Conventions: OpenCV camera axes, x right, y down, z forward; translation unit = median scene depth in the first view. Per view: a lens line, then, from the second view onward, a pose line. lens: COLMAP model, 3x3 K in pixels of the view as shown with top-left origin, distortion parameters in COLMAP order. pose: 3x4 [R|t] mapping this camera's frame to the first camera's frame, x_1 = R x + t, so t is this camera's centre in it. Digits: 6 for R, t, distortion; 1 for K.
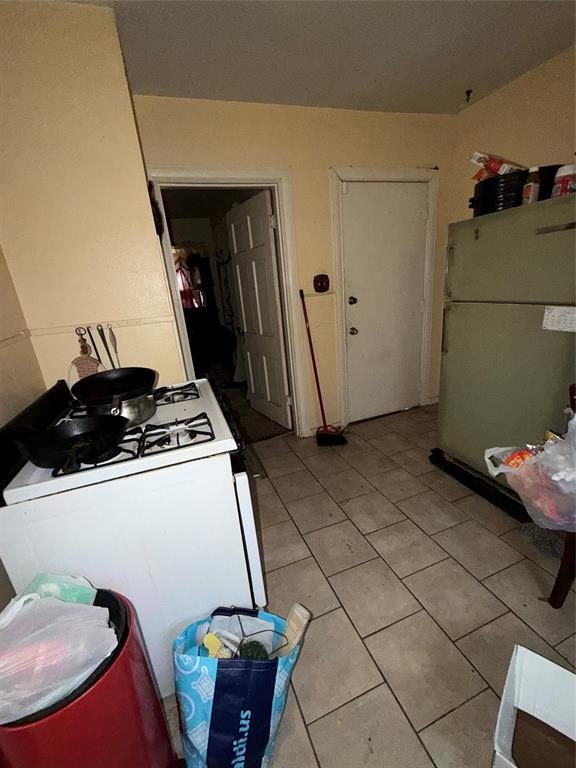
lens RADIAL K [[326.8, 0, 288.0], [0, 326.8, 384.0], [0, 0, 1]] dist [-0.001379, -0.000170]
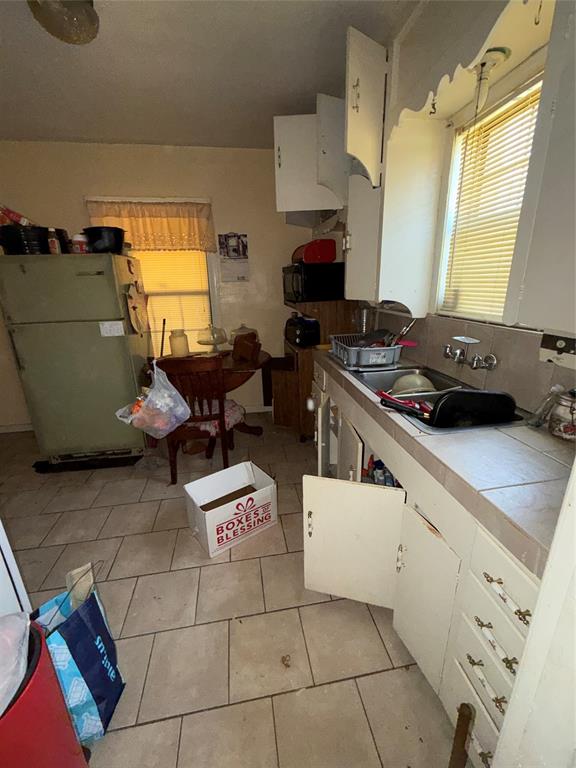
lens RADIAL K [[326.8, 0, 288.0], [0, 326.8, 384.0], [0, 0, 1]] dist [-0.001379, -0.000170]
pose [[0.187827, -0.210369, 0.959409, -0.554966], [0.303914, 0.941306, 0.146901, 0.078479], [-0.934001, 0.263986, 0.240737, -0.124358]]
